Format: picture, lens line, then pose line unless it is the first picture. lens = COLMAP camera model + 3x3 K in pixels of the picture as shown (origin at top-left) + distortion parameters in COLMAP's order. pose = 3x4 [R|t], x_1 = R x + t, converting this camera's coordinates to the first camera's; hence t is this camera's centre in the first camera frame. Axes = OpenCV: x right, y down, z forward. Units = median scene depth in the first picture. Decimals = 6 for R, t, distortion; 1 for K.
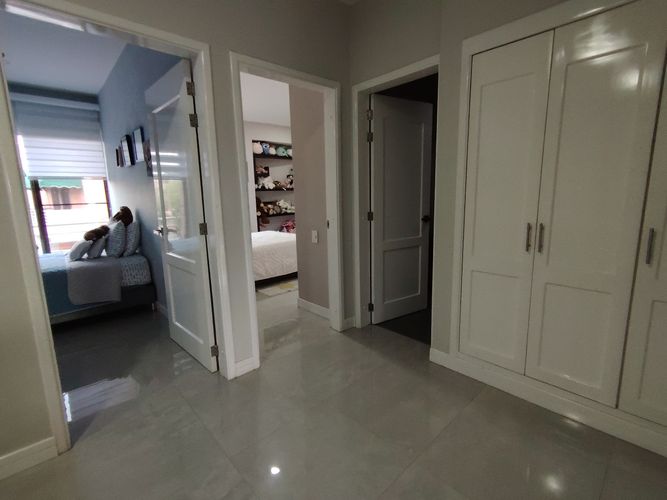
lens RADIAL K [[313.1, 0, 331.7], [0, 313.1, 245.1], [0, 0, 1]] dist [0.001921, -0.001678]
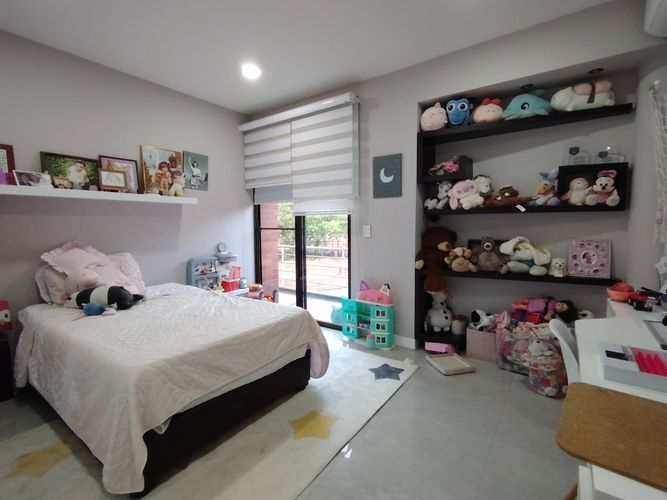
lens RADIAL K [[313.1, 0, 331.7], [0, 313.1, 245.1], [0, 0, 1]] dist [0.001921, -0.001678]
pose [[0.172756, 0.089166, -0.980920, 0.177993], [-0.157543, 0.985574, 0.061843, -0.131758], [0.972284, 0.143853, 0.184311, 0.765116]]
